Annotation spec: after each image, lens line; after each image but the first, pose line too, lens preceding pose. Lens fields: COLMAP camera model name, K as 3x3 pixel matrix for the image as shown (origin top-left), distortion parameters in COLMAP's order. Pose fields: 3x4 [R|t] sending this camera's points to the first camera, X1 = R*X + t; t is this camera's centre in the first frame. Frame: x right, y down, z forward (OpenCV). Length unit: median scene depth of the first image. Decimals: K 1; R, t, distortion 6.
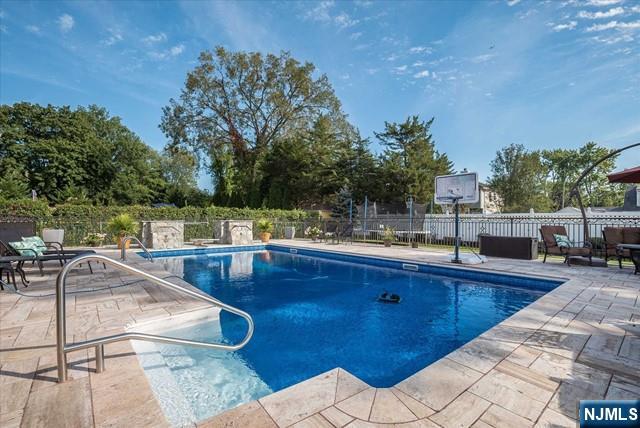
lens RADIAL K [[296.8, 0, 326.1], [0, 296.8, 212.7], [0, 0, 1]] dist [-0.013051, 0.000496]
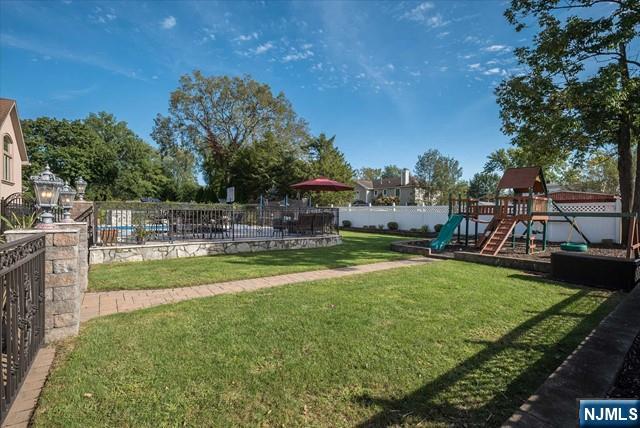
lens RADIAL K [[296.8, 0, 318.7], [0, 296.8, 208.3], [0, 0, 1]] dist [-0.013051, 0.000496]
pose [[0.998664, 0.003773, -0.051534, 0.199545], [-0.003468, 0.999976, 0.006002, 0.000417], [0.051555, -0.005815, 0.998653, -0.190760]]
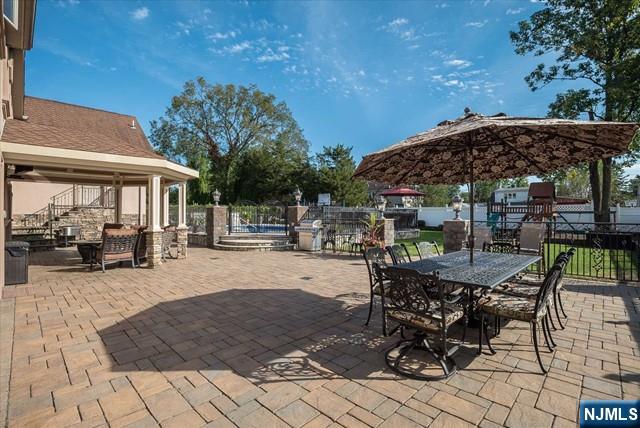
lens RADIAL K [[296.8, 0, 322.6], [0, 296.8, 222.4], [0, 0, 1]] dist [-0.013051, 0.000496]
pose [[0.995156, -0.007325, 0.098039, 0.029388], [0.002435, 0.998751, 0.049906, -0.000497], [-0.098283, -0.049426, 0.993930, -0.301463]]
